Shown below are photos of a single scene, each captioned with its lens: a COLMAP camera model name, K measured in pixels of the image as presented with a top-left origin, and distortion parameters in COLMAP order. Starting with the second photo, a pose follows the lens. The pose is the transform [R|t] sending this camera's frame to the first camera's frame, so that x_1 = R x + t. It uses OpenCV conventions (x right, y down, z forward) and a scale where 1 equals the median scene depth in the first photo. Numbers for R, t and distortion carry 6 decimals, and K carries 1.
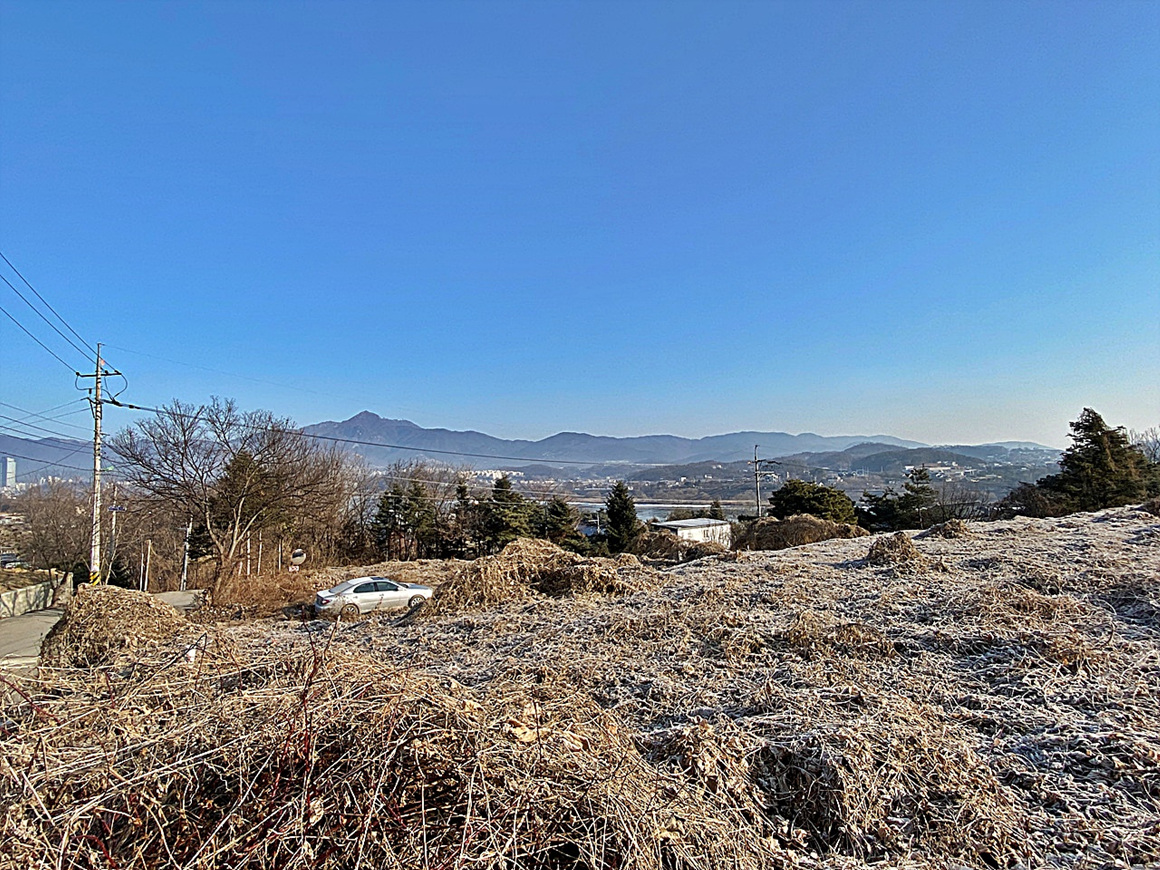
lens RADIAL K [[649.4, 0, 590.9], [0, 649.4, 457.0], [0, 0, 1]] dist [0.064648, -0.049099]
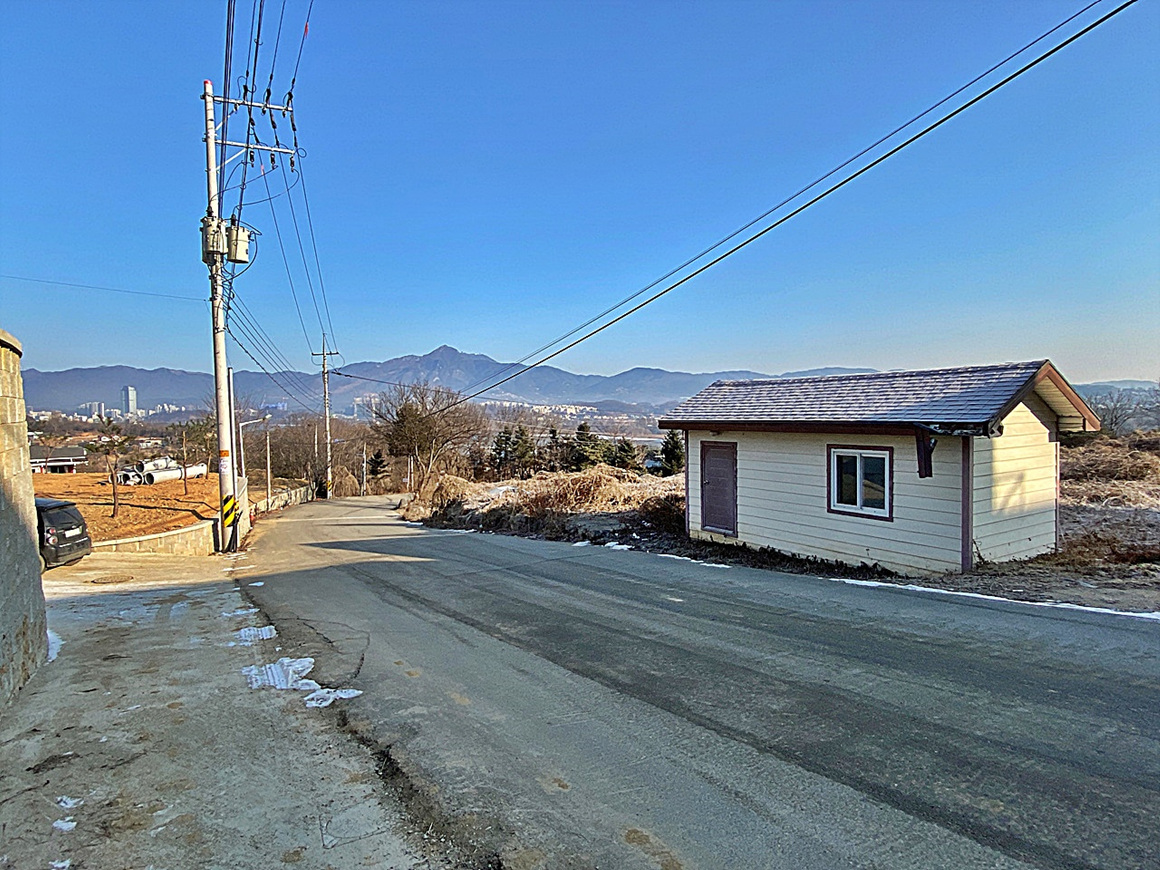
lens RADIAL K [[649.4, 0, 581.1], [0, 649.4, 436.5], [0, 0, 1]] dist [0.064648, -0.049099]
pose [[0.991837, 0.019403, -0.126027, 0.029595], [-0.010806, 0.997589, 0.068546, -0.034338], [0.127054, -0.066625, 0.989656, -0.345696]]
